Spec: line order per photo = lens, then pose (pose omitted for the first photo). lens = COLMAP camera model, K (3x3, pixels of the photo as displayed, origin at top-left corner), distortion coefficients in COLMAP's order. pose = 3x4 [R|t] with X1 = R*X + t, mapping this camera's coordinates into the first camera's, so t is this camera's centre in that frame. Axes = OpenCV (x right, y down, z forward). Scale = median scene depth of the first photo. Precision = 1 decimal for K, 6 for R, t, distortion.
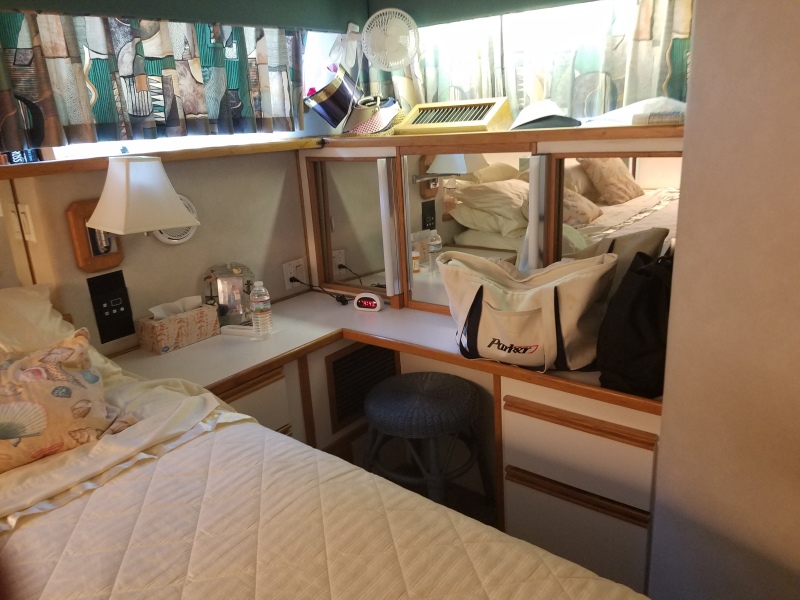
lens RADIAL K [[614.4, 0, 390.5], [0, 614.4, 304.4], [0, 0, 1]] dist [0.152425, -0.210875]
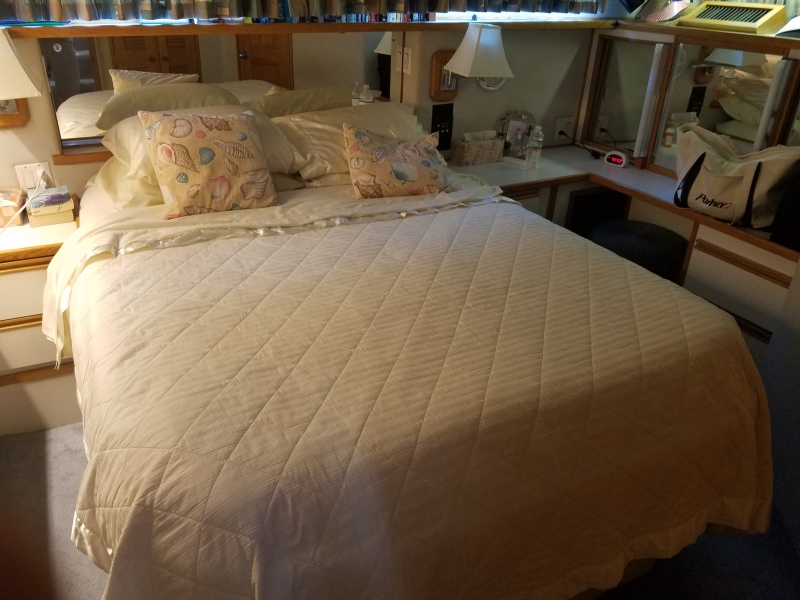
lens RADIAL K [[614.4, 0, 390.5], [0, 614.4, 304.4], [0, 0, 1]] dist [0.152425, -0.210875]
pose [[0.904712, 0.269233, -0.330165, 0.059092], [-0.199149, 0.952376, 0.230911, 0.086881], [0.376610, -0.143156, 0.915244, -0.484394]]
